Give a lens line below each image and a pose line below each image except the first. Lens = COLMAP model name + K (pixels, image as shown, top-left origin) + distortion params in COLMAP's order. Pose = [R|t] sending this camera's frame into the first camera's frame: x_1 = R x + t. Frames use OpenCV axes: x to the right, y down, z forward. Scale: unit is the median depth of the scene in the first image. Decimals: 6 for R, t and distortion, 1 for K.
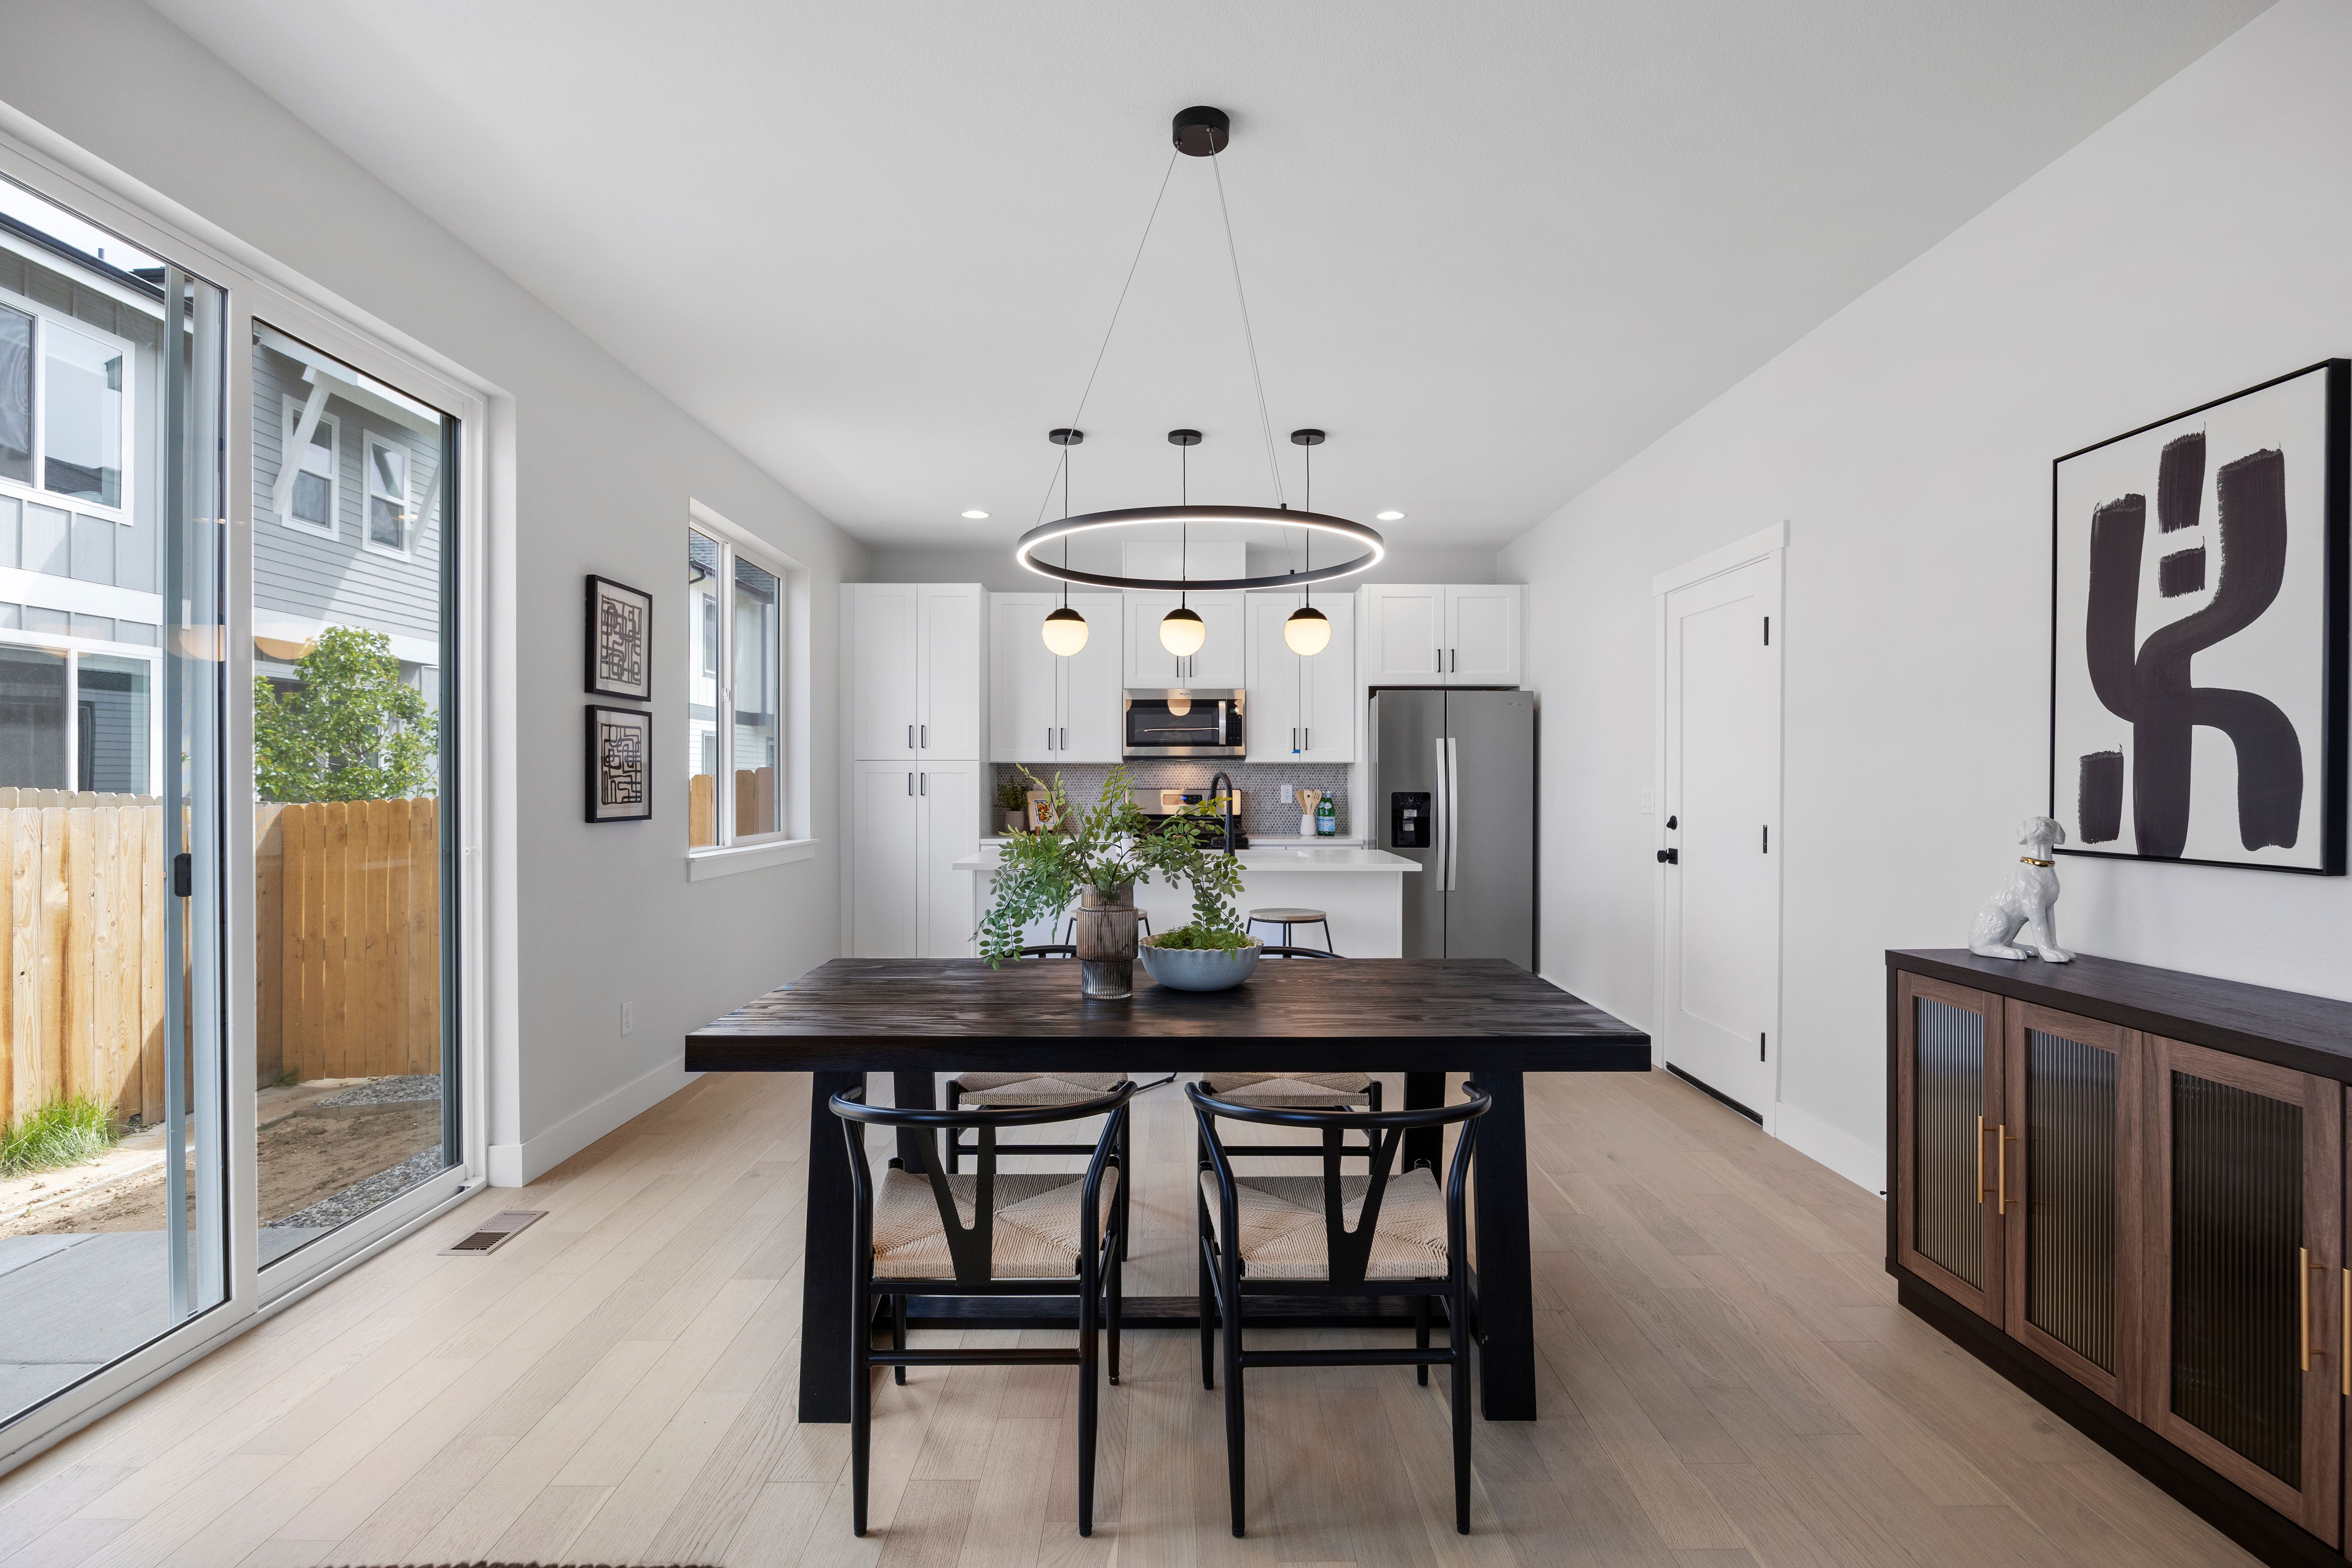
lens RADIAL K [[1083.8, 0, 1176.0], [0, 1083.8, 784.0], [0, 0, 1]] dist [-0.017794, 0.000167]
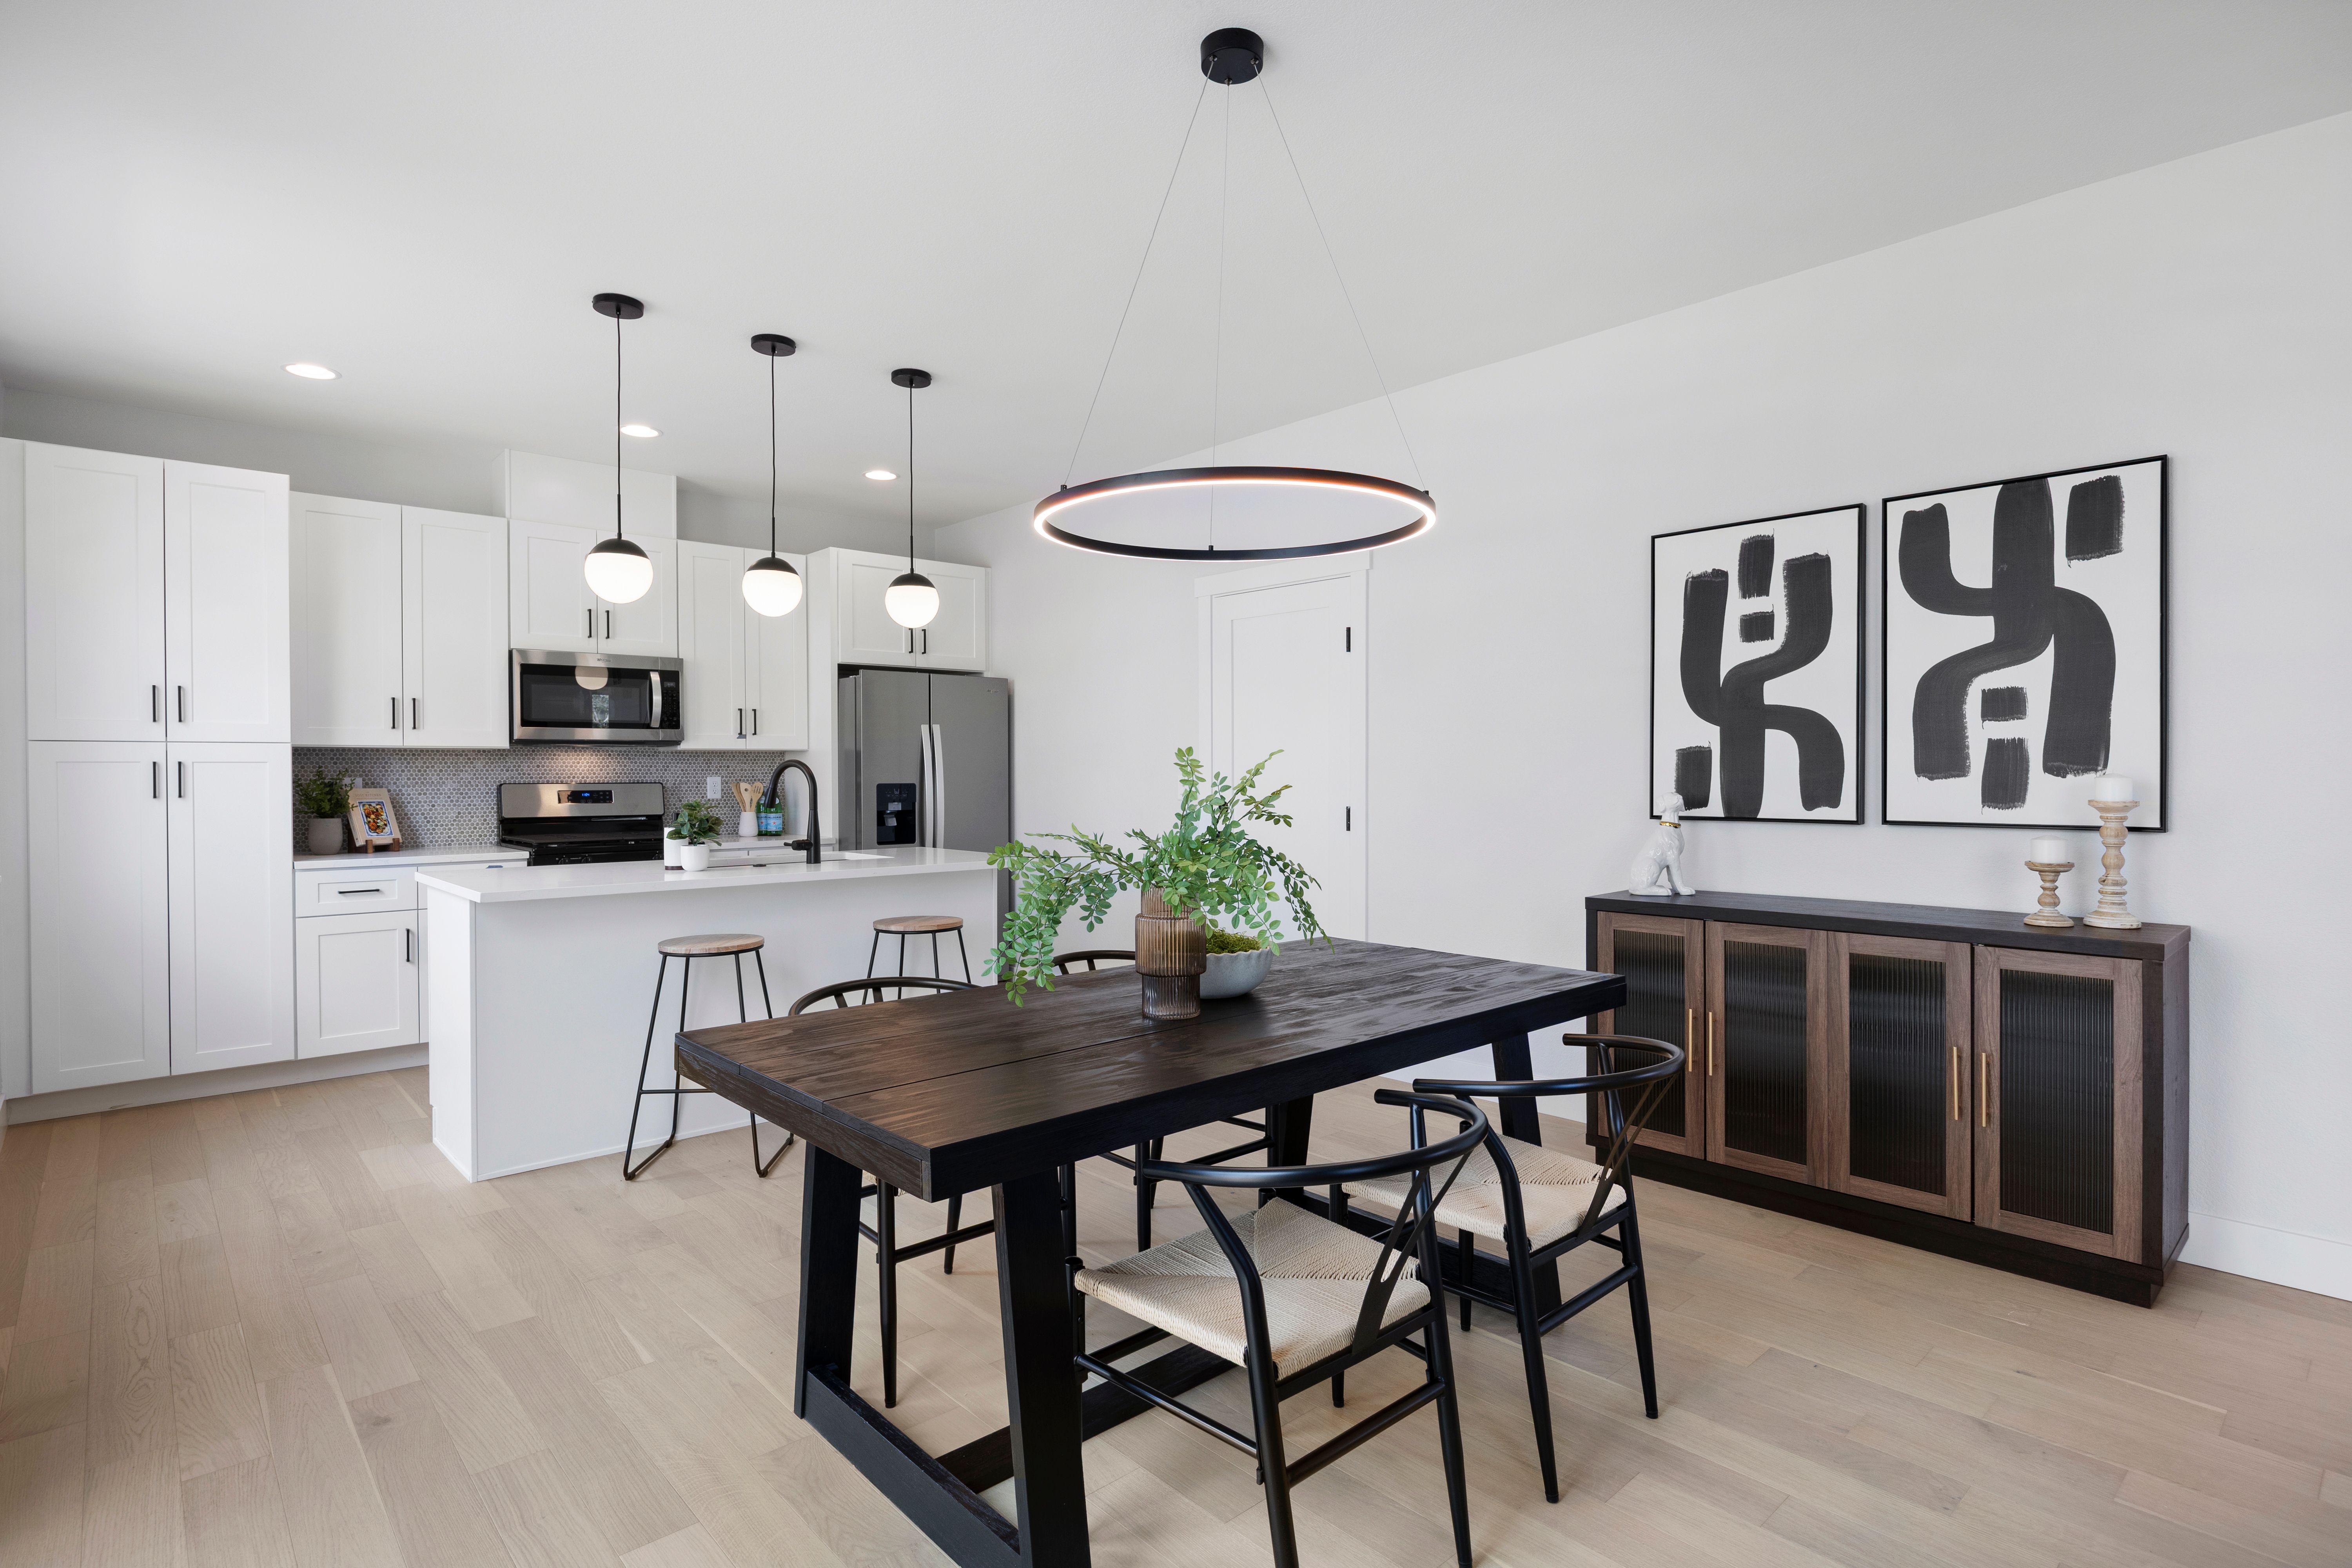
lens RADIAL K [[1166.8, 0, 1176.0], [0, 1166.8, 784.0], [0, 0, 1]] dist [-0.006563, 0.001342]
pose [[0.744709, -0.011550, 0.667290, -0.455847], [0.006867, 0.999930, 0.009644, 0.000372], [-0.667354, -0.002600, 0.744736, 0.197428]]
